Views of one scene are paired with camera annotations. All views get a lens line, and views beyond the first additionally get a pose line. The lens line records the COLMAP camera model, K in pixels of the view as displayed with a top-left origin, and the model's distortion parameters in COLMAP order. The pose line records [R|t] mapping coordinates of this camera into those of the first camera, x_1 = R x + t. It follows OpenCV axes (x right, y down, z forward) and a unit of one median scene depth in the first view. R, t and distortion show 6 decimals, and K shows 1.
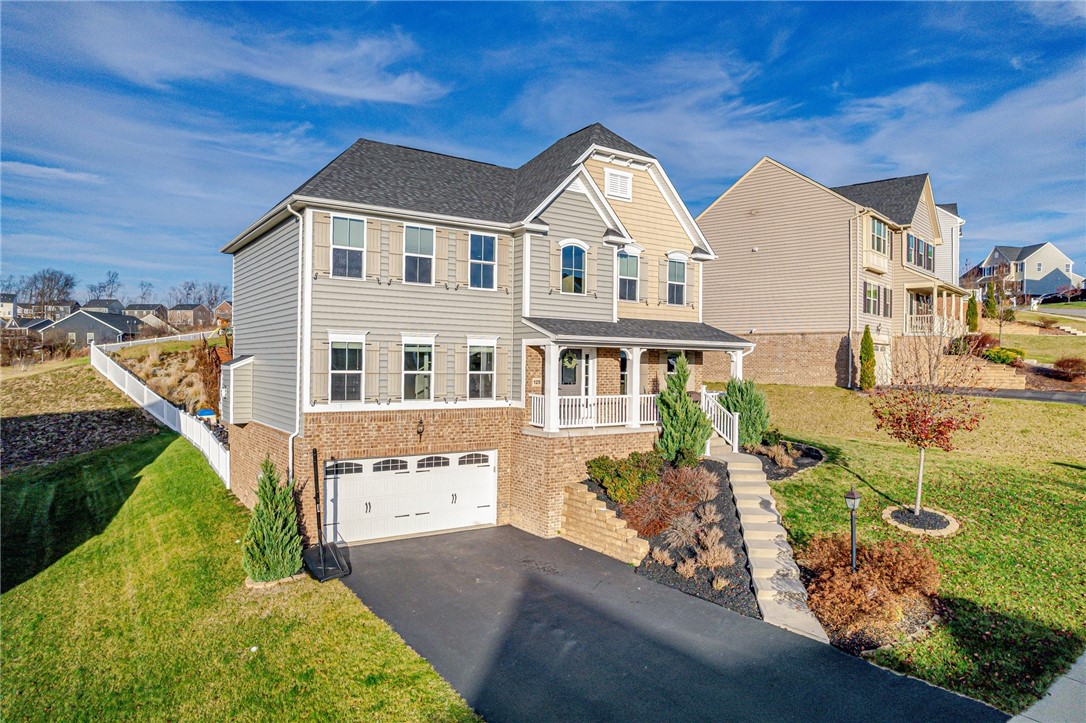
lens RADIAL K [[692.1, 0, 543.0], [0, 692.1, 361.5], [0, 0, 1]] dist [-0.066138, 0.001868]
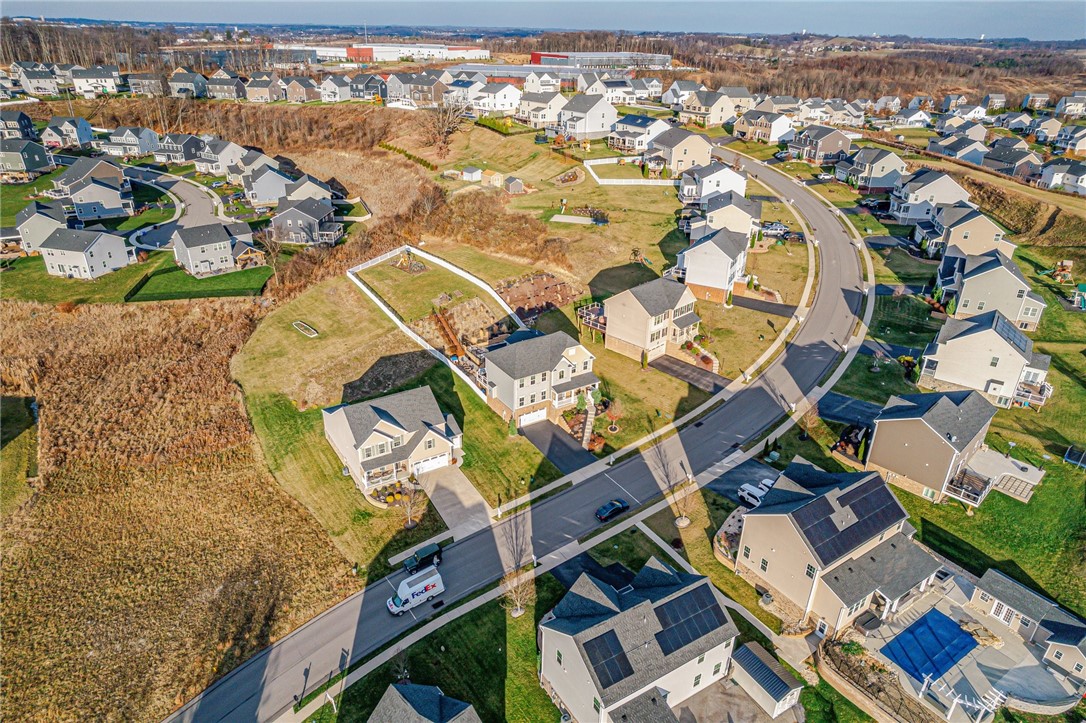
lens RADIAL K [[701.5, 0, 543.0], [0, 701.5, 361.5], [0, 0, 1]] dist [-0.073948, 0.065711]
pose [[0.999277, 0.018838, -0.033013, 0.080310], [-0.002167, 0.895367, 0.445323, -2.649718], [0.037947, -0.444930, 0.894761, -3.768888]]
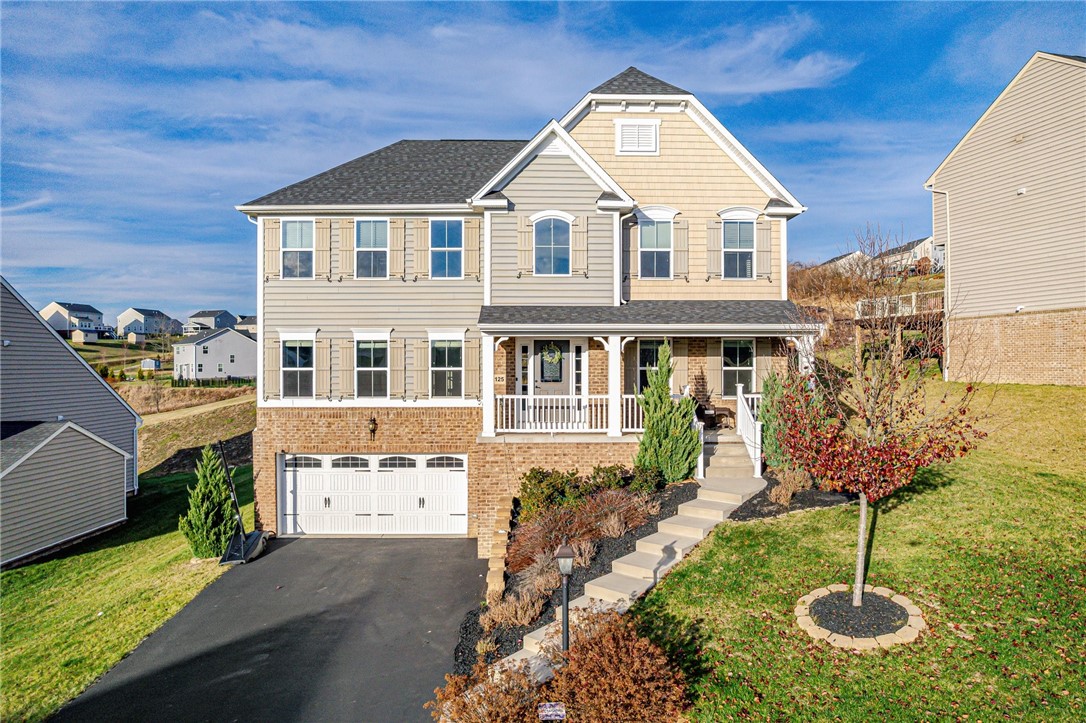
lens RADIAL K [[701.5, 0, 543.0], [0, 701.5, 361.5], [0, 0, 1]] dist [-0.073948, 0.065711]
pose [[0.835080, -0.015187, -0.549919, 0.530540], [0.014022, 0.999882, -0.006321, 0.013804], [0.549949, -0.002432, 0.835194, 0.290160]]
